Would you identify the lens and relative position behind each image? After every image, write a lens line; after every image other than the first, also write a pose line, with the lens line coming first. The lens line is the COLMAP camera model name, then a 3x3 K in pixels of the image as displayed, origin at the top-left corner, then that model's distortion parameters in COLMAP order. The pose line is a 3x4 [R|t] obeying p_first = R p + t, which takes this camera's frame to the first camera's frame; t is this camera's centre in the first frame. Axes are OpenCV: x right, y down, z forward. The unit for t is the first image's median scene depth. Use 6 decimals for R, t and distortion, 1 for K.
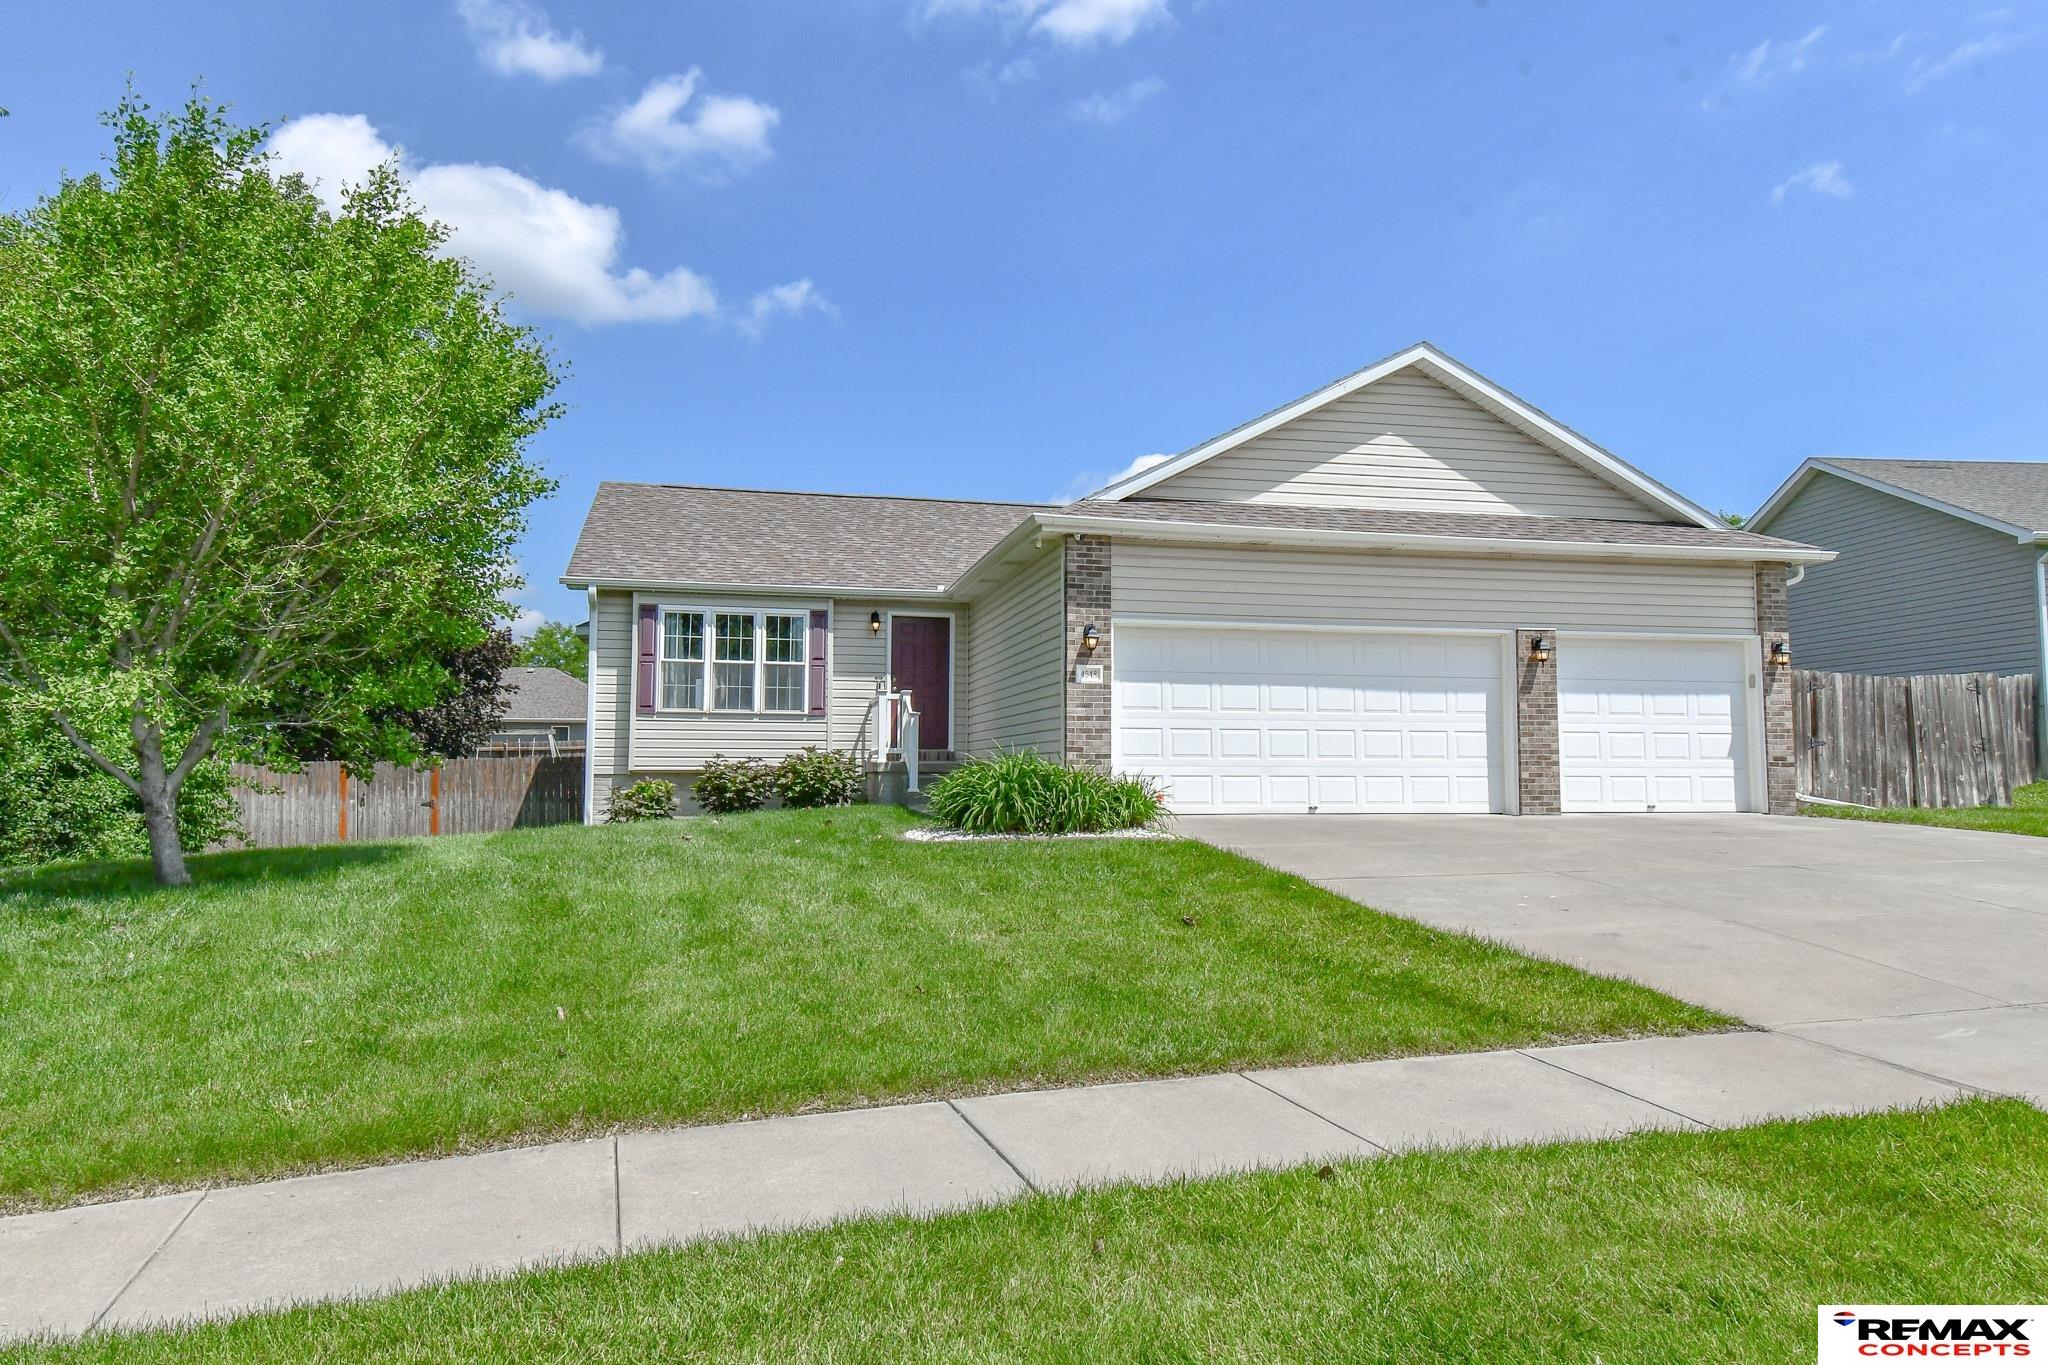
lens RADIAL K [[1306.4, 0, 1021.1], [0, 1306.4, 688.4], [0, 0, 1]] dist [0.047119, -0.004645]
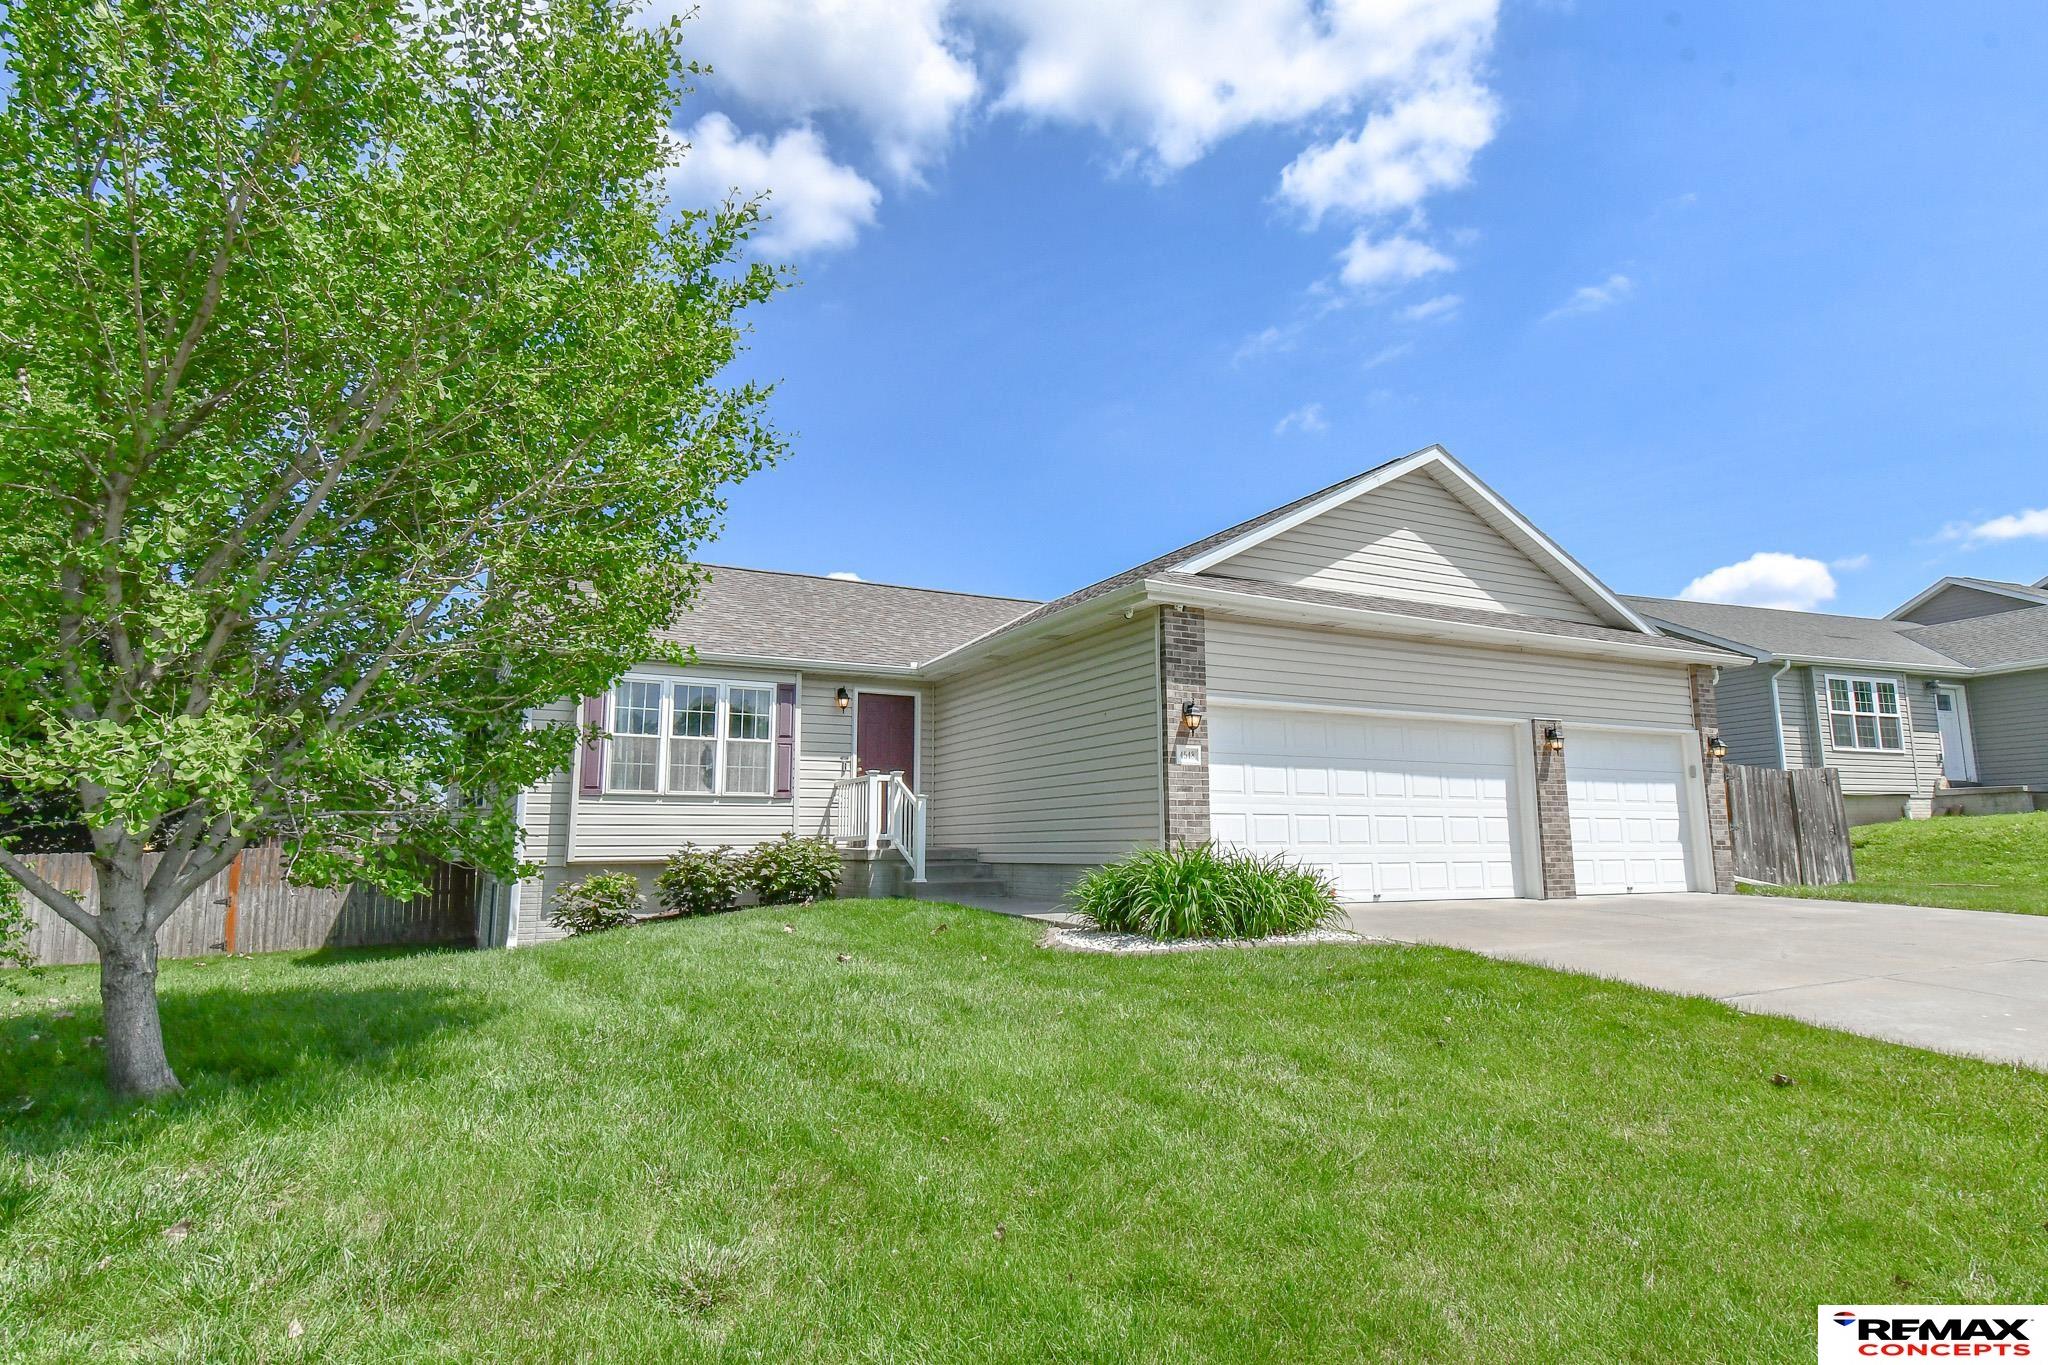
lens RADIAL K [[1105.8, 0, 1024.7], [0, 1105.8, 687.9], [0, 0, 1]] dist [0.042977, 0.000814]
pose [[0.964986, 0.029642, 0.260622, -0.232673], [-0.009307, 0.996838, -0.078913, 0.004092], [-0.262137, 0.073725, 0.962210, 0.236705]]
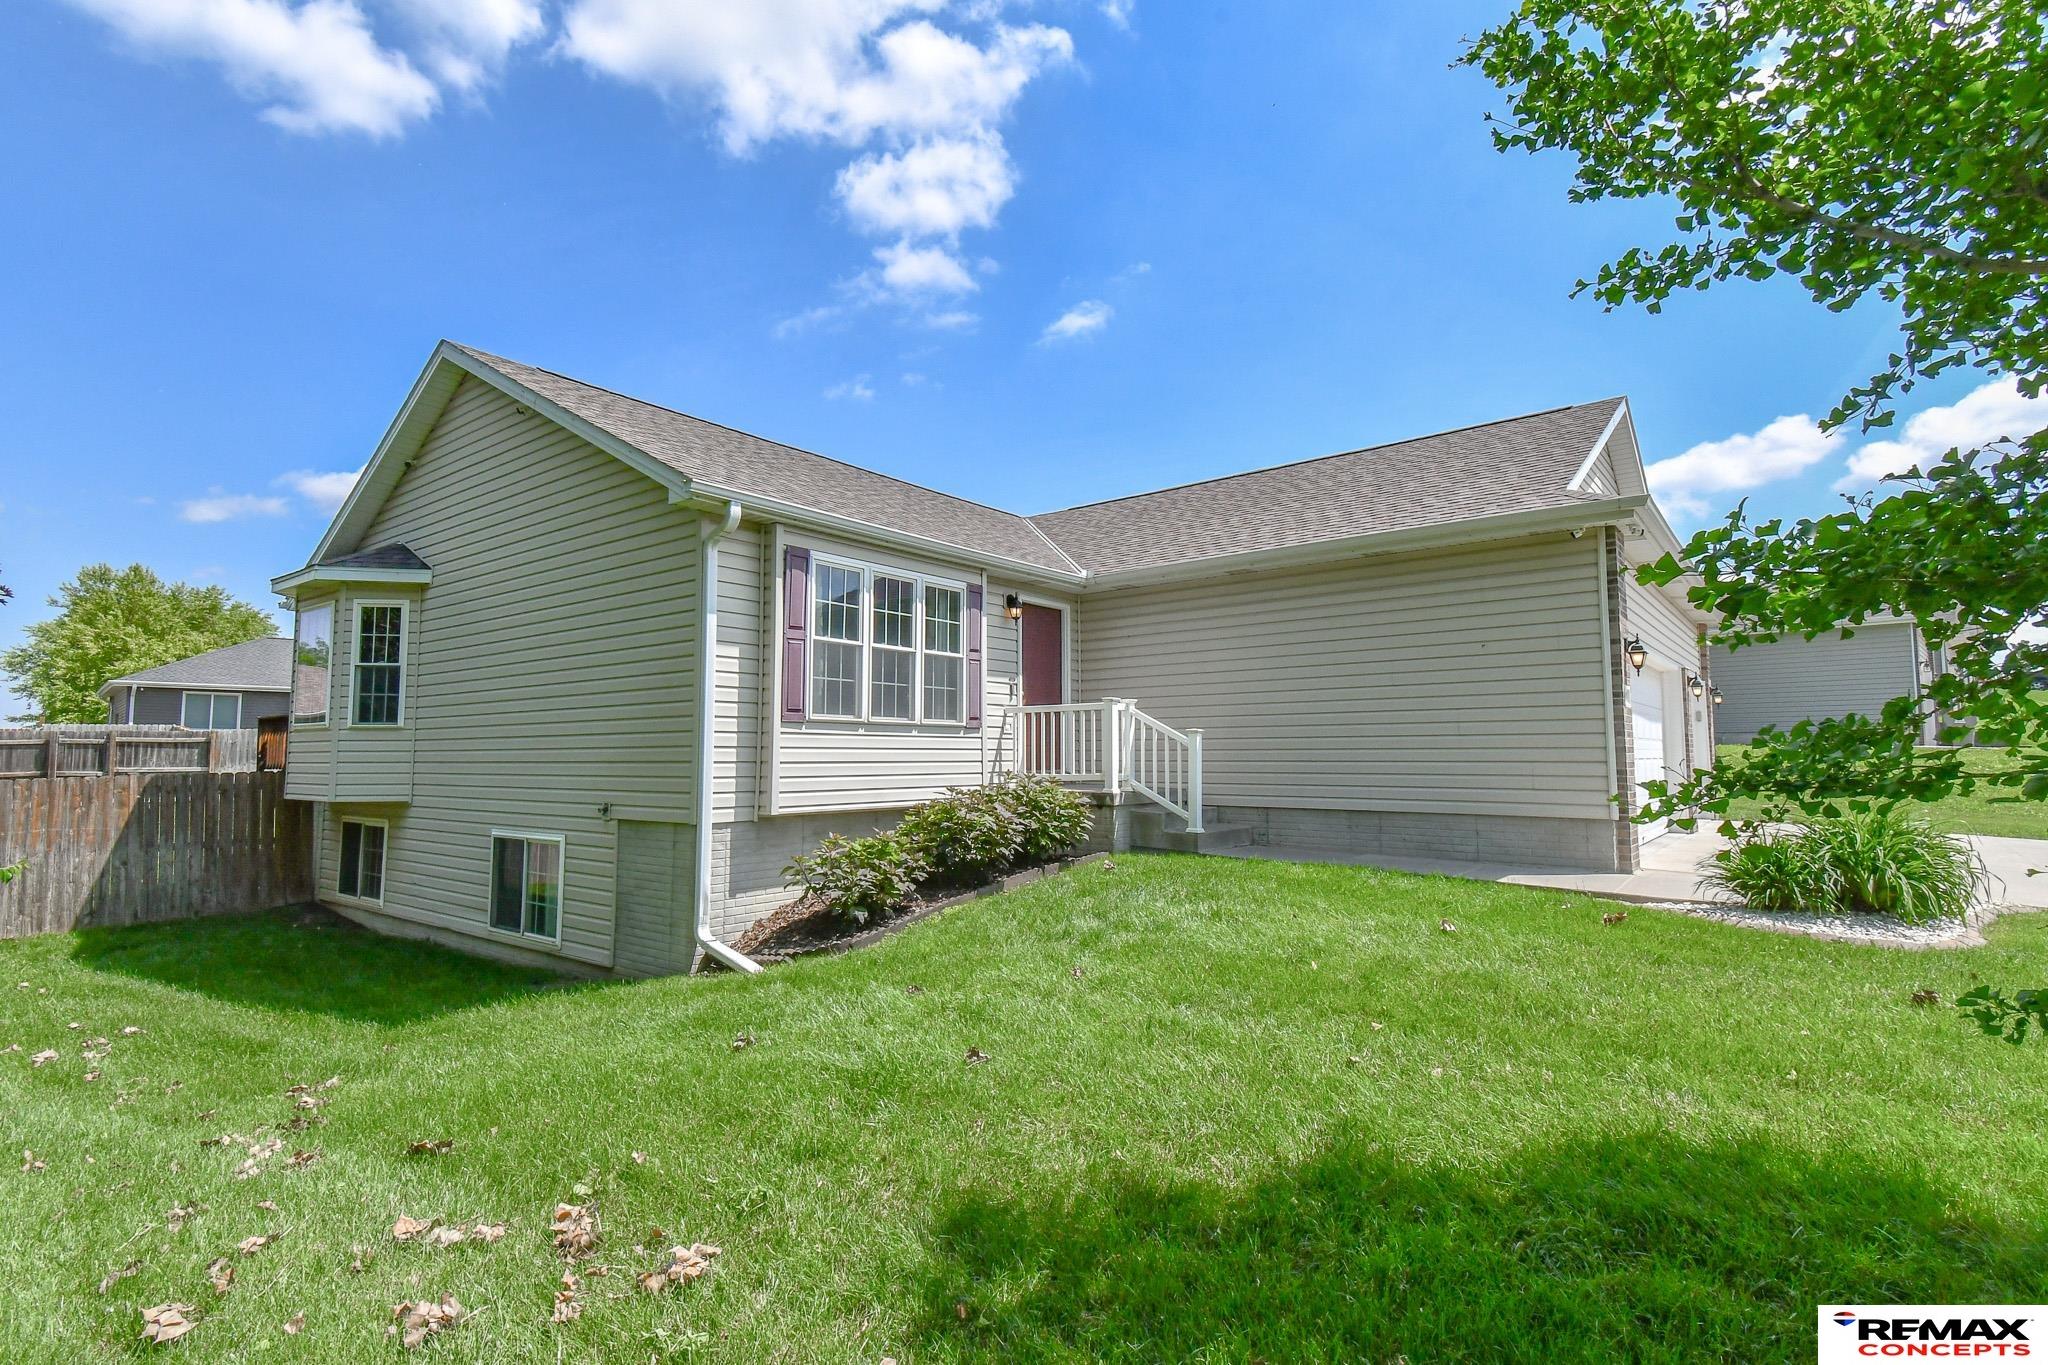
lens RADIAL K [[970.8, 0, 1014.7], [0, 970.8, 663.1], [0, 0, 1]] dist [0.001706, 0.001046]
pose [[0.779725, 0.055871, 0.623624, -0.565372], [-0.035655, 0.998357, -0.044863, 0.009738], [-0.625106, 0.012745, 0.780436, 0.660756]]
